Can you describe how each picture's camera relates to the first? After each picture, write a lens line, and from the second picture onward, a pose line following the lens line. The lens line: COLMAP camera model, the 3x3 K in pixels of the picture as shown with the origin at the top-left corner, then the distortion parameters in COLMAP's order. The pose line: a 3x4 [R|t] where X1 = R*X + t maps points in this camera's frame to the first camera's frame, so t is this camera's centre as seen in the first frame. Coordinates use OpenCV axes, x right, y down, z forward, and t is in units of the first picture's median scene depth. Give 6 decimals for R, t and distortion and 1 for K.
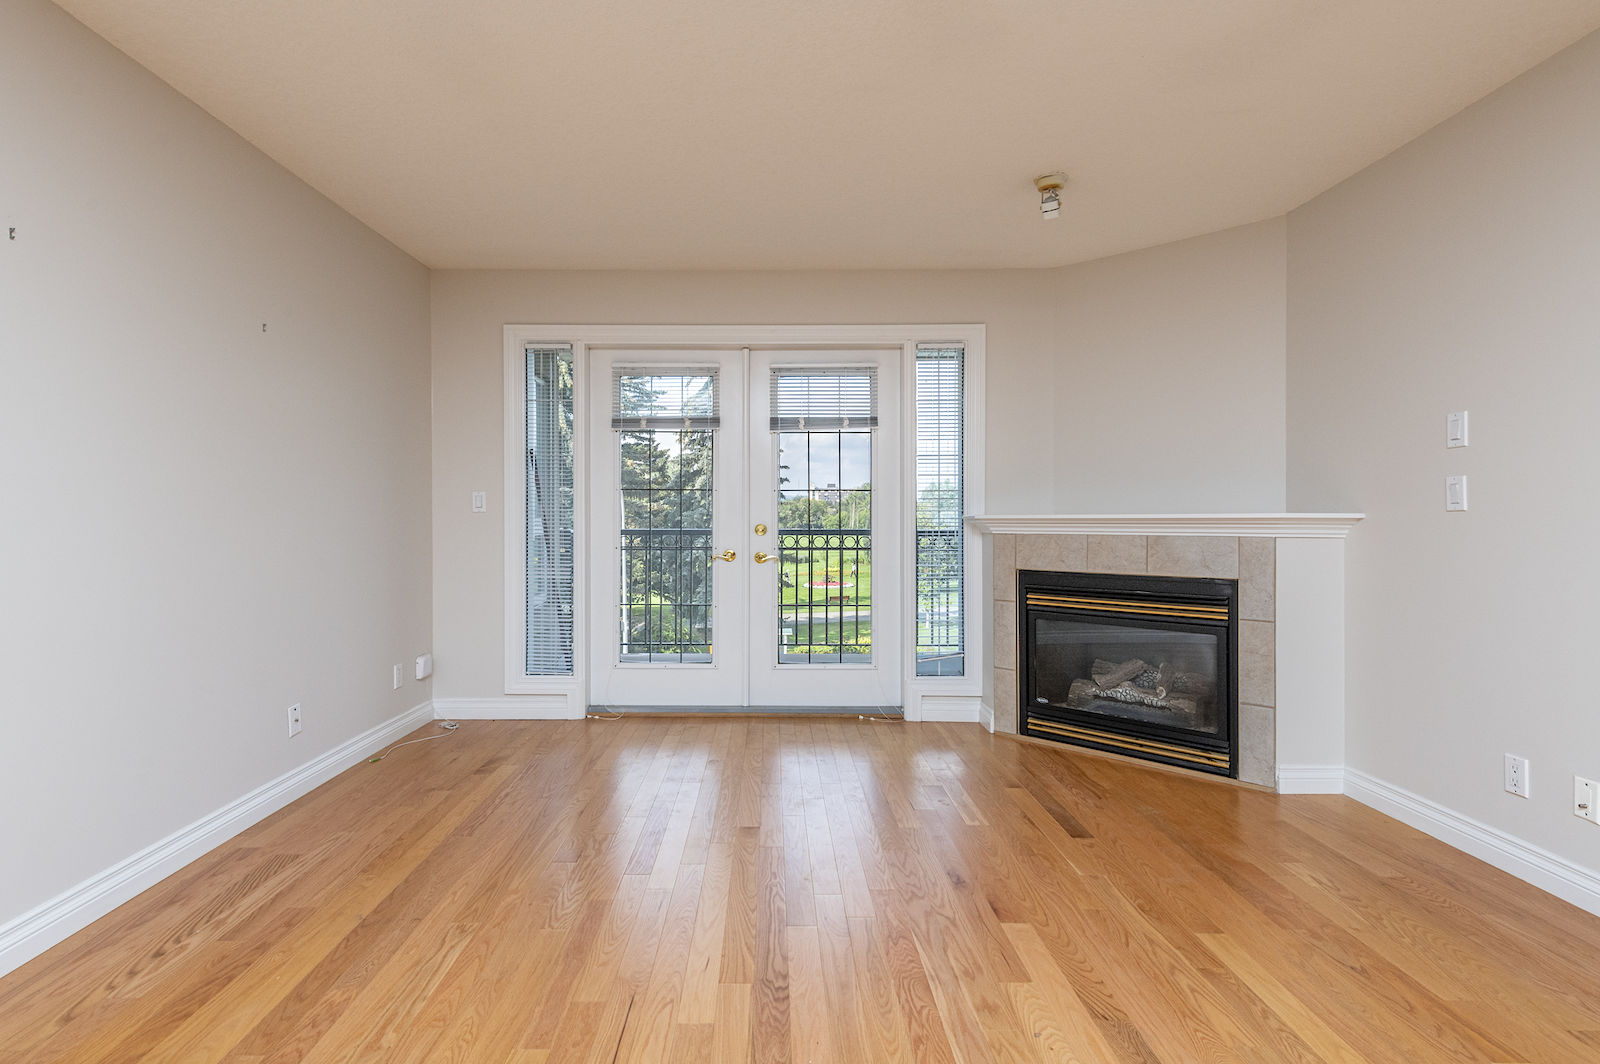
lens RADIAL K [[735.2, 0, 730.5], [0, 735.2, 505.0], [0, 0, 1]] dist [0.002430, 0.000167]
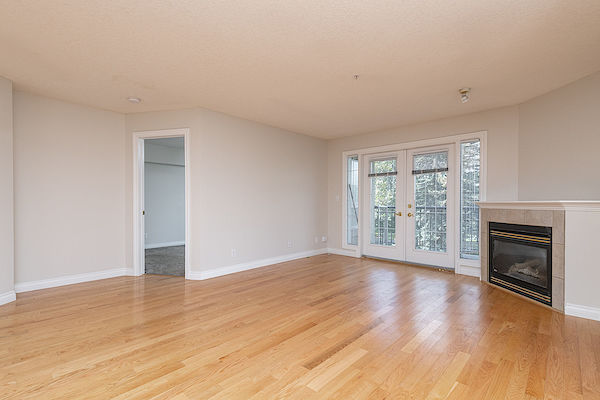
lens RADIAL K [[270.3, 0, 300.0], [0, 270.3, 200.0], [0, 0, 1]] dist [0.001214, 0.000143]
pose [[0.735862, -0.003518, -0.677122, 0.562512], [0.006029, 0.999981, 0.001356, 0.002573], [0.677104, -0.005081, 0.735870, -0.209993]]
